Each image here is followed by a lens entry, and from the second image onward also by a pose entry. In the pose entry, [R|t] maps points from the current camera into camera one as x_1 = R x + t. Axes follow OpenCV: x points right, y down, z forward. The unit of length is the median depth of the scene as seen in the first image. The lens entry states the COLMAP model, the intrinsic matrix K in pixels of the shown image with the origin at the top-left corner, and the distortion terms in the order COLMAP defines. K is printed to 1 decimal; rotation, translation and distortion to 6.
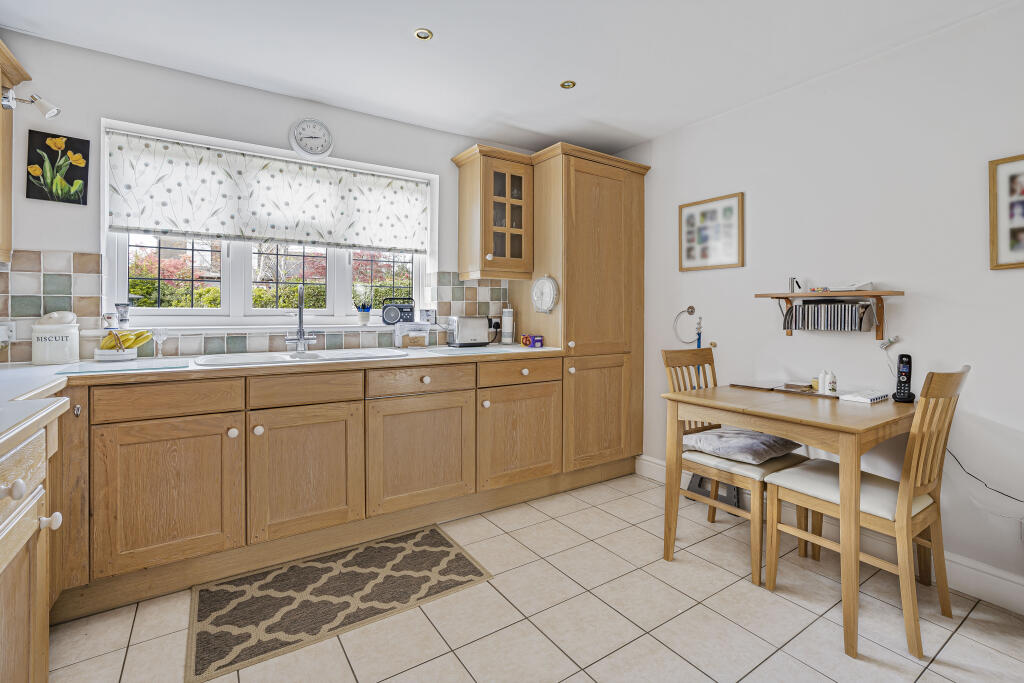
lens RADIAL K [[471.0, 0, 535.5], [0, 471.0, 311.5], [0, 0, 1]] dist [-0.038562, 0.006277]
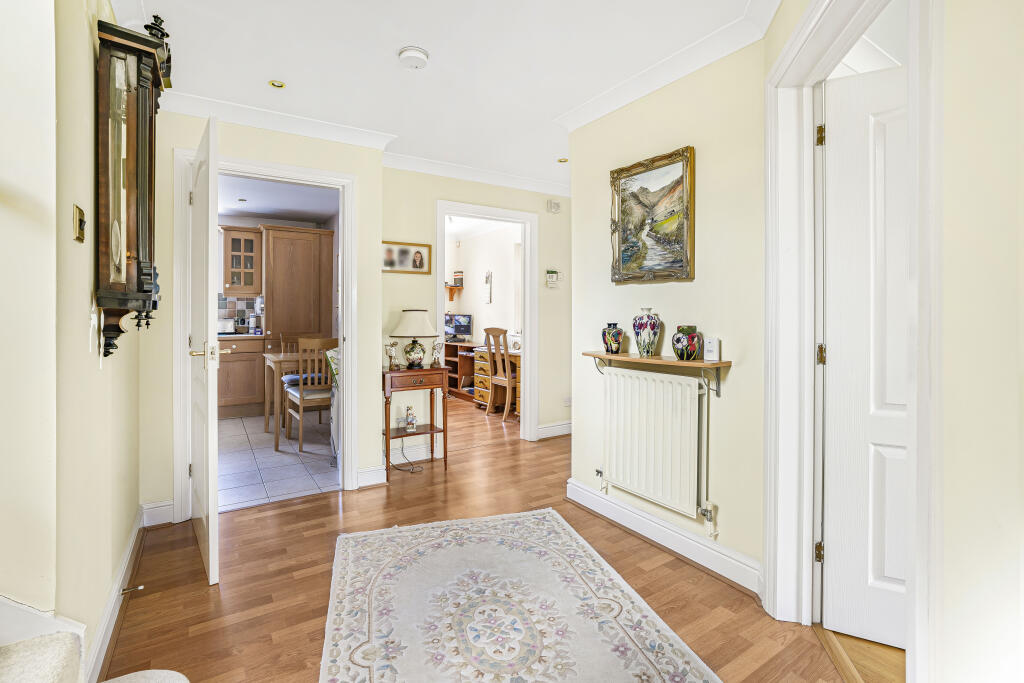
lens RADIAL K [[471.0, 0, 512.9], [0, 471.0, 319.8], [0, 0, 1]] dist [-0.038562, 0.006277]
pose [[0.999576, -0.000040, -0.029125, 1.272913], [0.000169, 0.999990, 0.004416, 0.012895], [0.029124, -0.004419, 0.999566, -0.934764]]
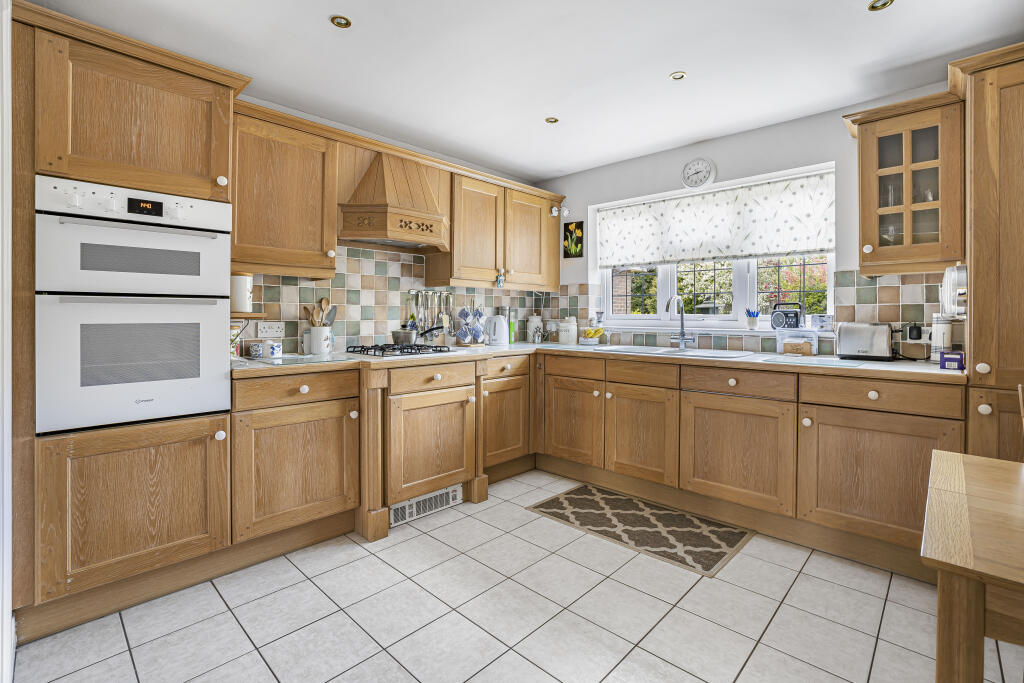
lens RADIAL K [[471.0, 0, 495.7], [0, 471.0, 316.4], [0, 0, 1]] dist [-0.038562, 0.006277]
pose [[0.179462, -0.000703, -0.983765, 0.659713], [-0.003108, 0.999994, -0.001282, 0.002430], [0.983760, 0.003288, 0.179459, 0.283834]]
